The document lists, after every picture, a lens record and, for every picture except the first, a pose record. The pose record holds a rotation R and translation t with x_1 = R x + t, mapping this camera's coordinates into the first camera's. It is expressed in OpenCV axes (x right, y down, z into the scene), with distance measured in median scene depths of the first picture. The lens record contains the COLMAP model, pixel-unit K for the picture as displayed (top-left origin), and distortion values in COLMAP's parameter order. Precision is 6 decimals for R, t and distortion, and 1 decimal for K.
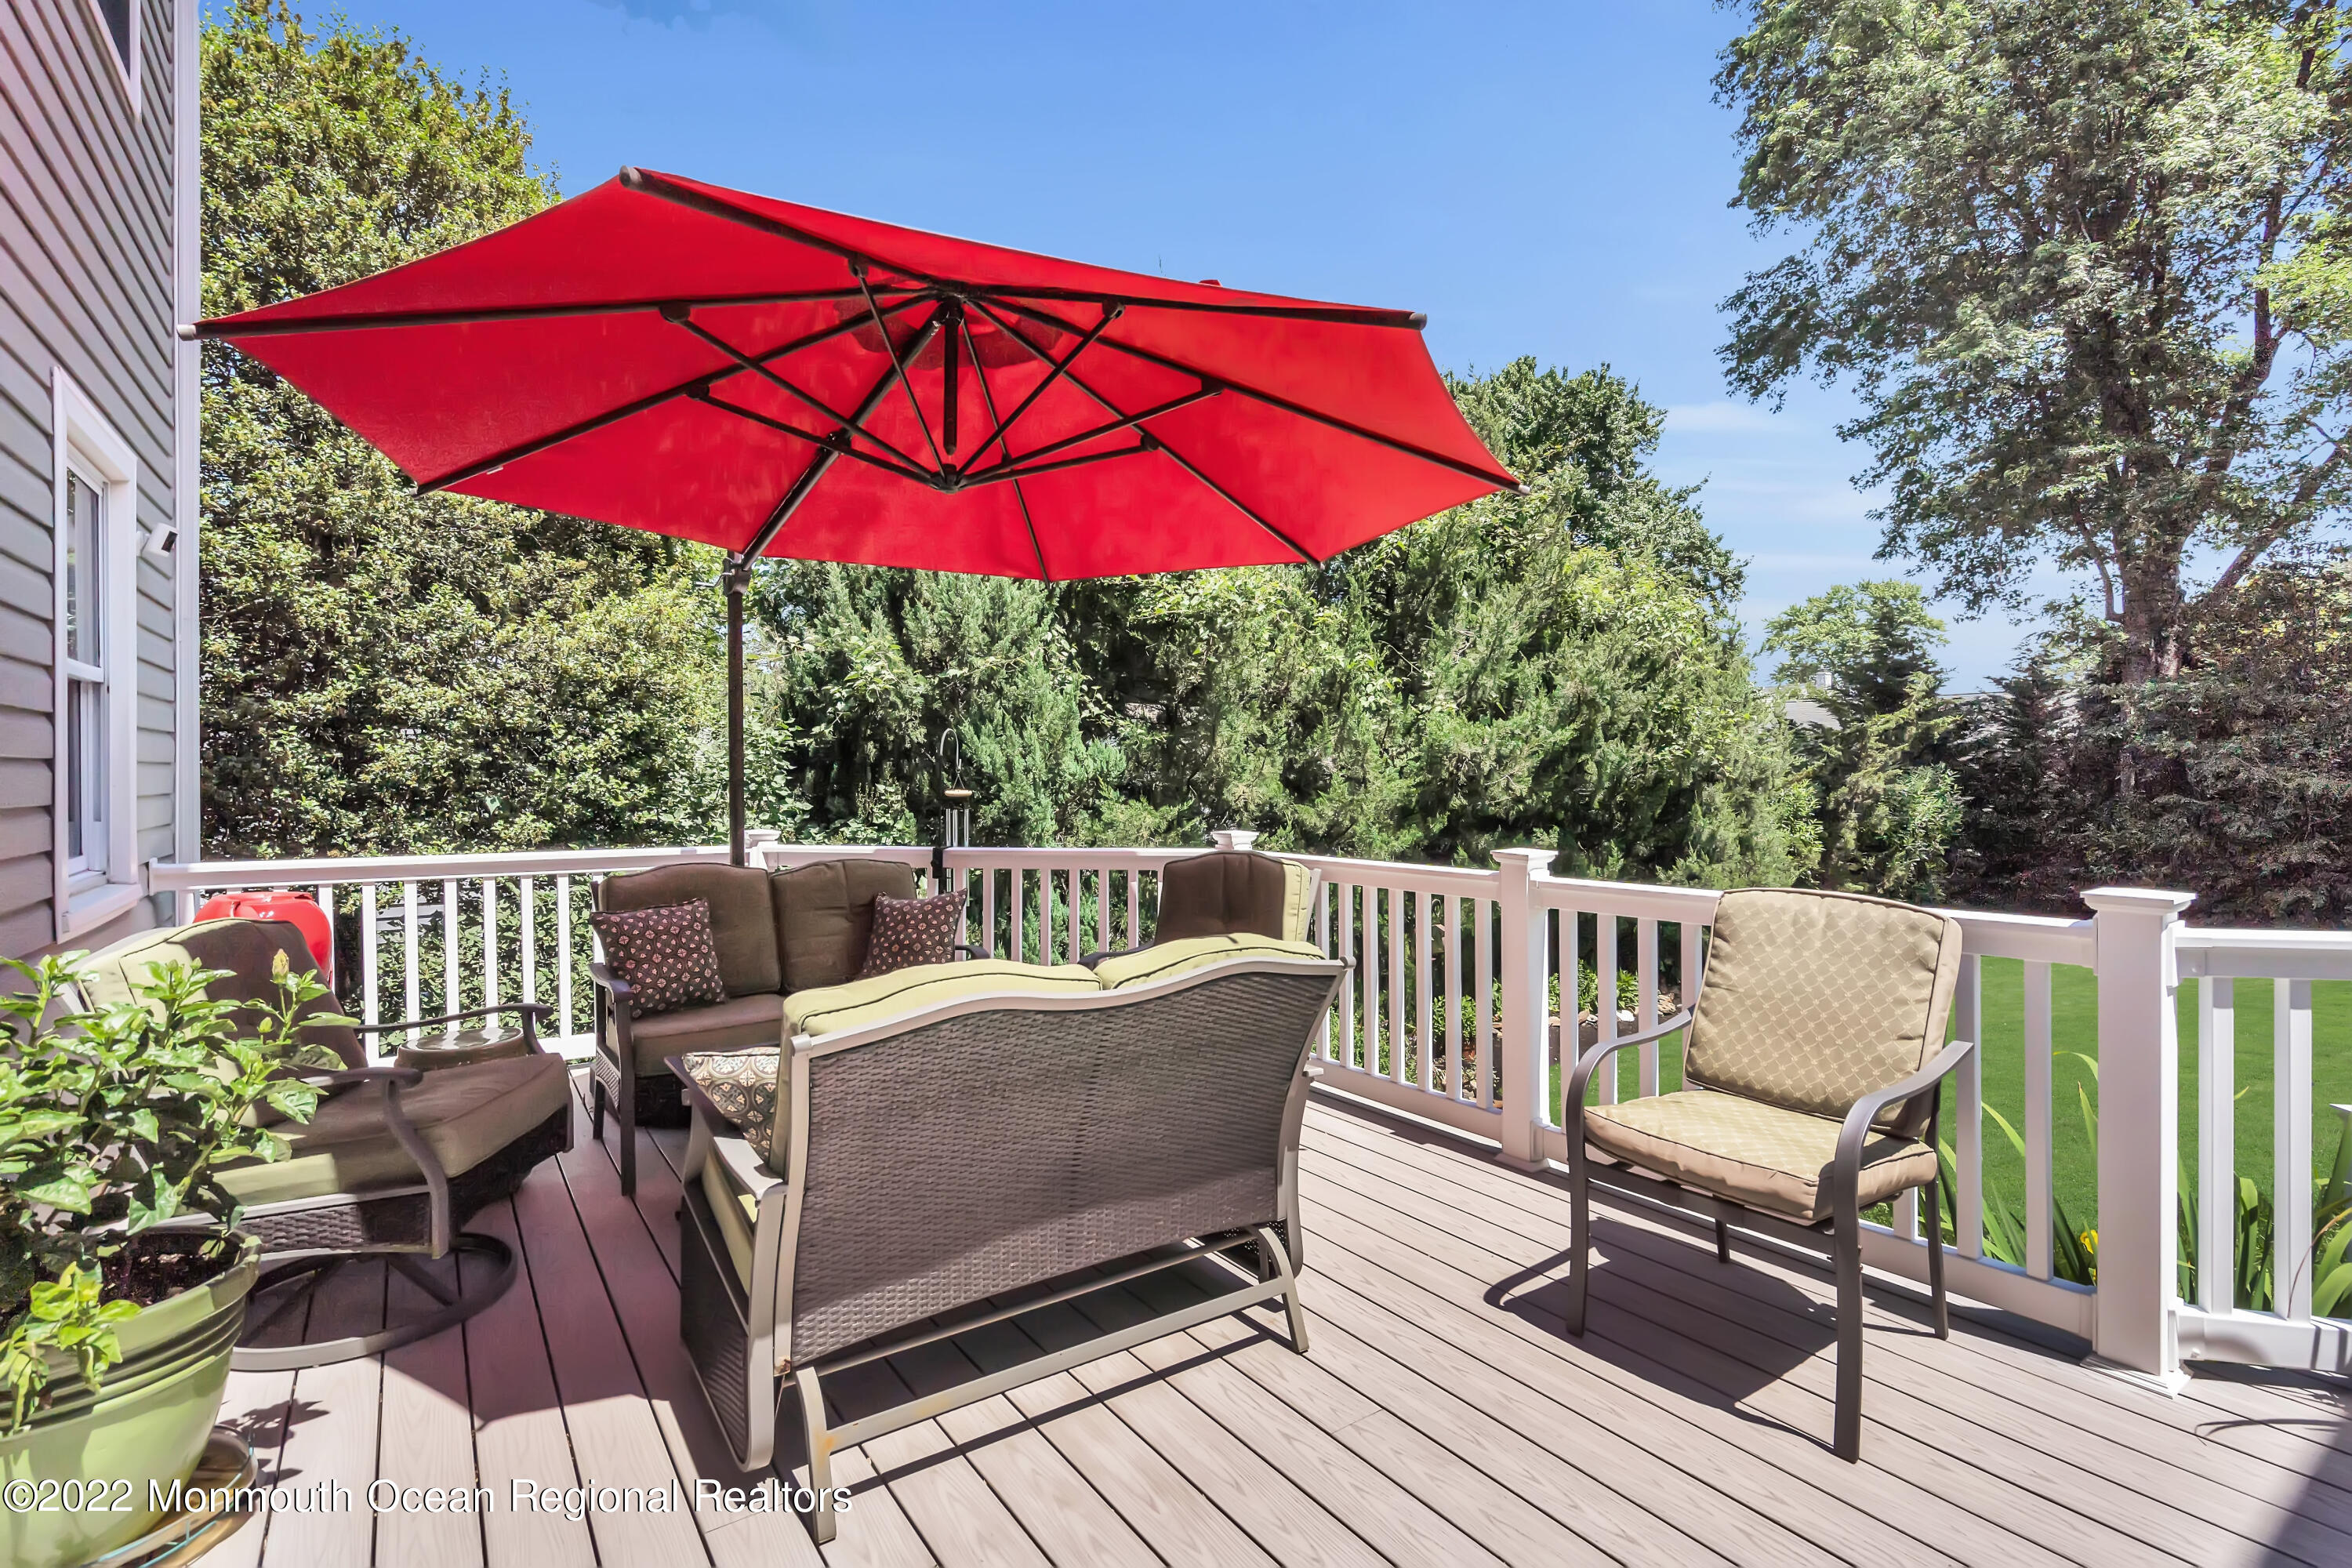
lens RADIAL K [[1076.3, 0, 1217.3], [0, 1076.3, 769.3], [0, 0, 1]] dist [-0.002838, 0.000130]
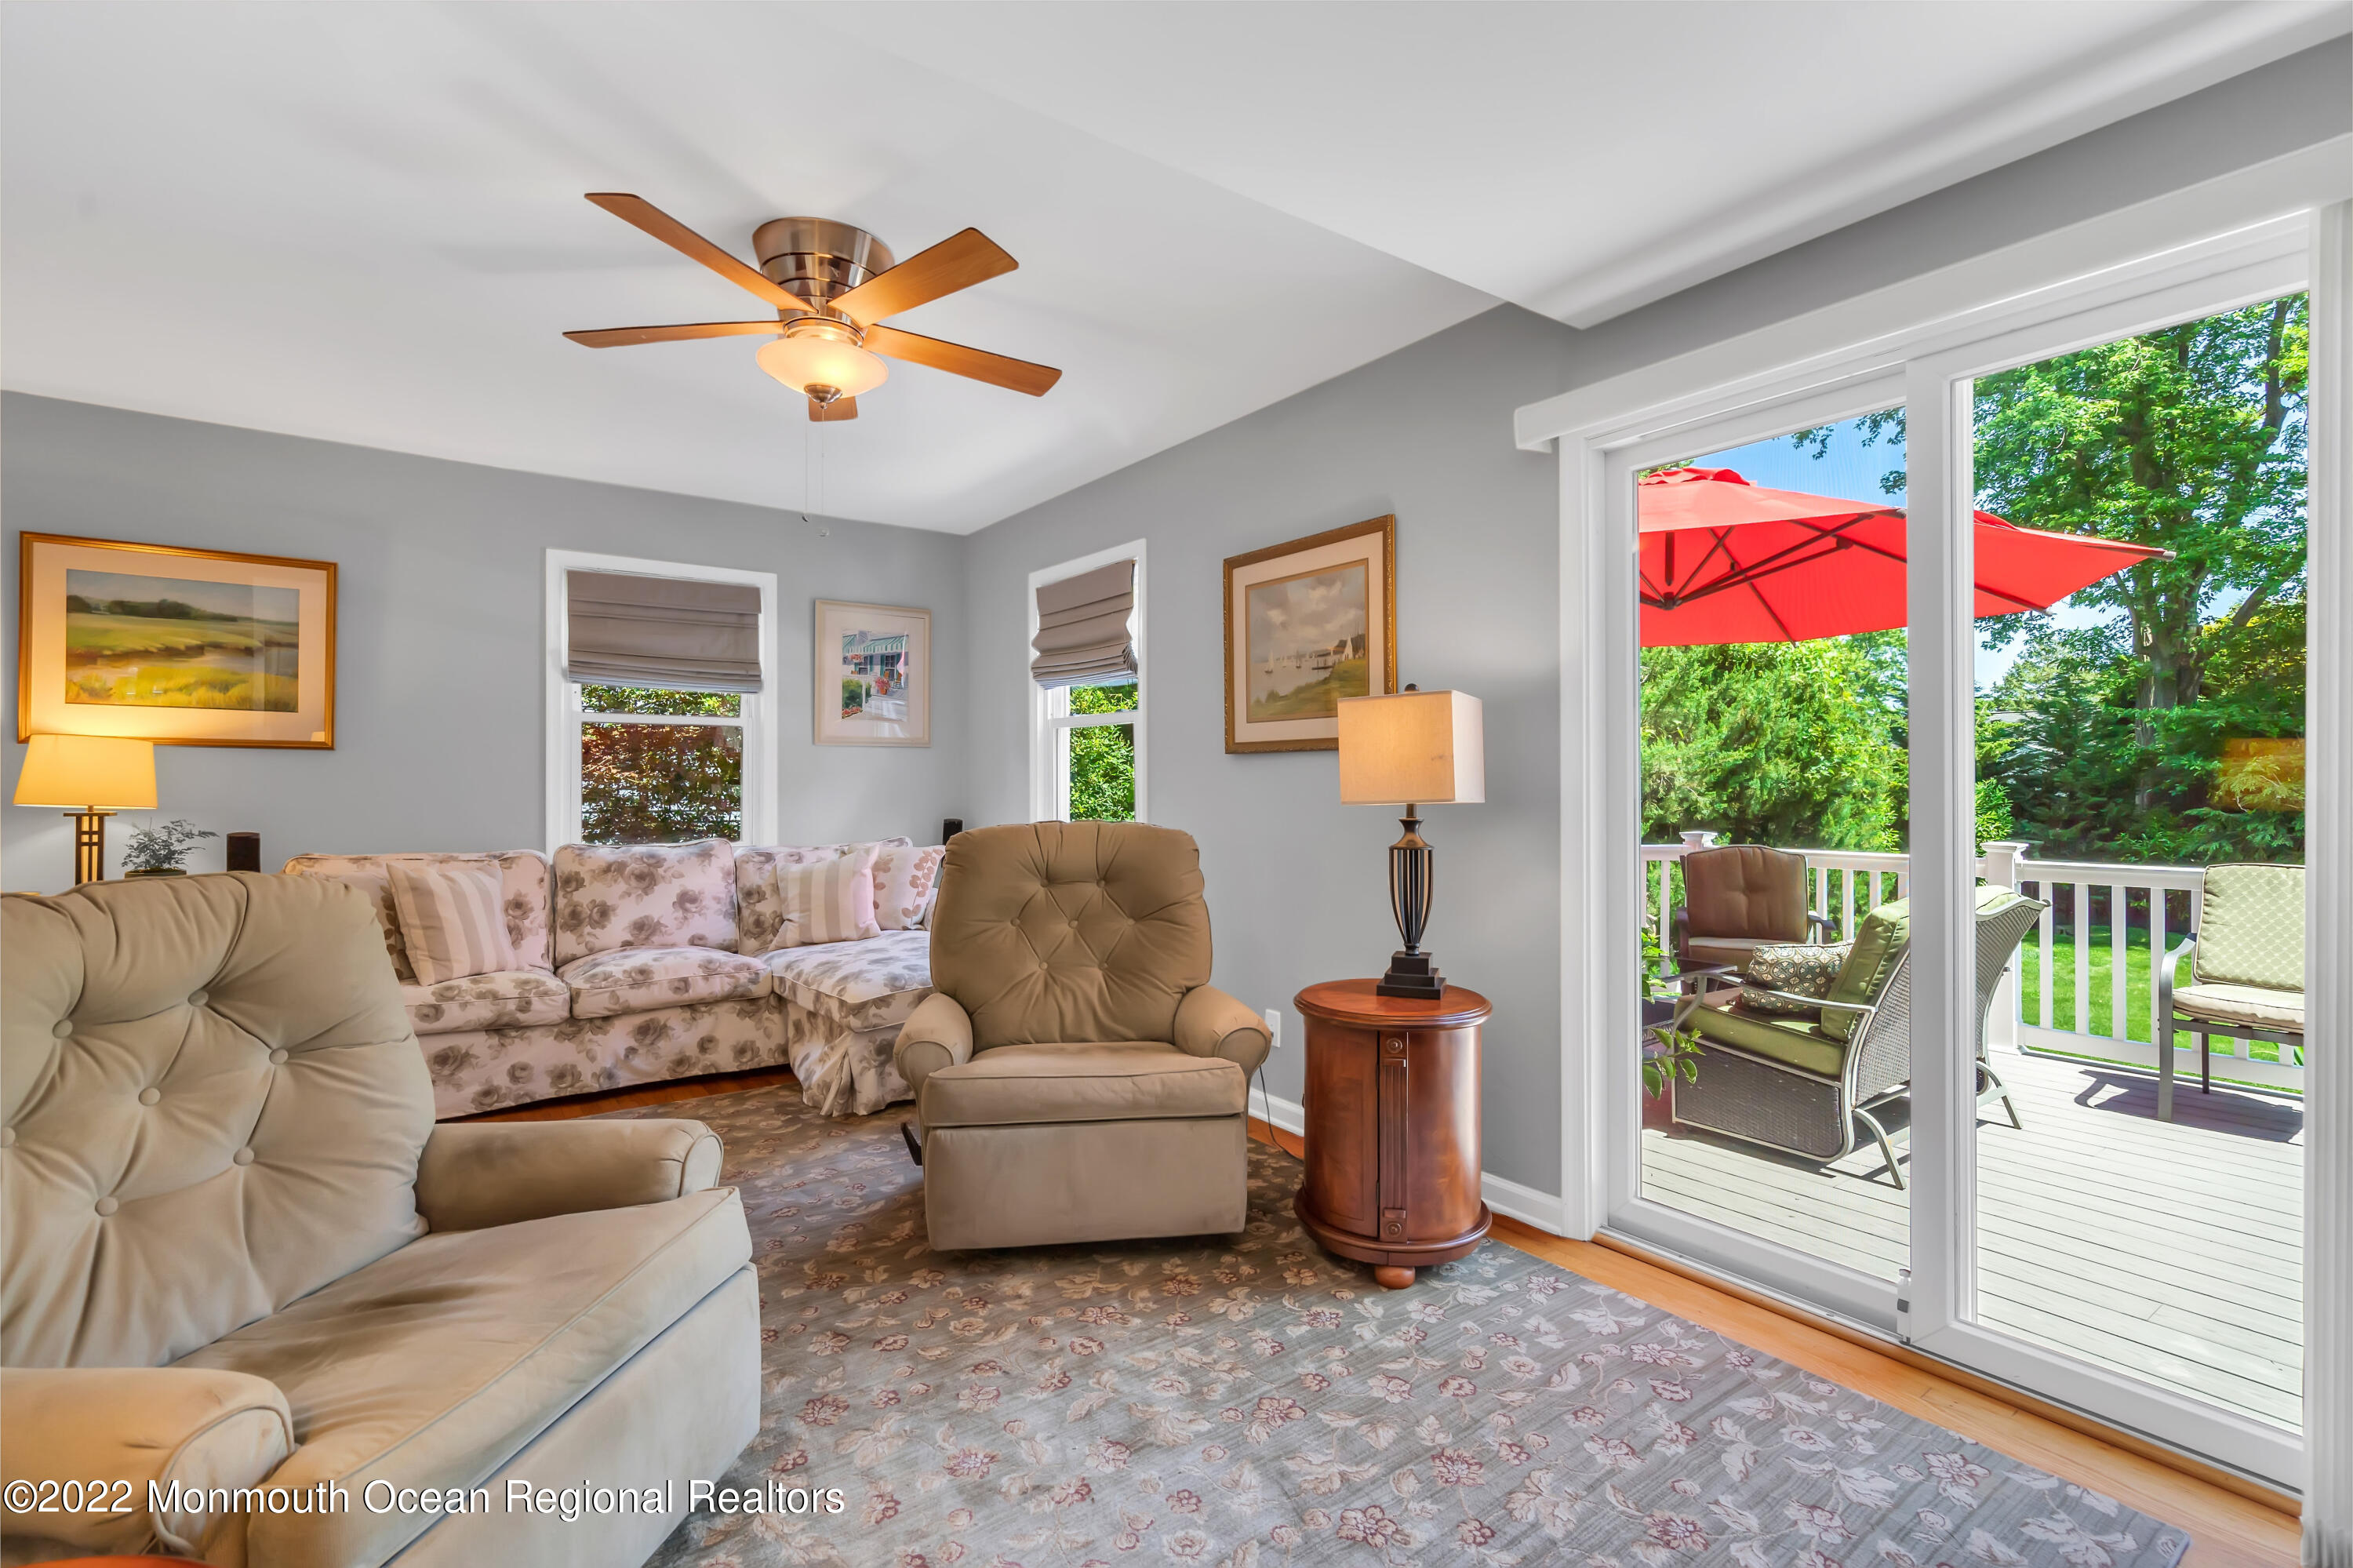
lens RADIAL K [[1073.0, 0, 1180.3], [0, 1073.0, 783.5], [0, 0, 1]] dist [-0.003100, -0.000541]
pose [[0.999802, 0.002387, 0.019760, -0.233140], [-0.002463, 0.999990, 0.003850, -0.003463], [-0.019750, -0.003898, 0.999797, -0.124432]]
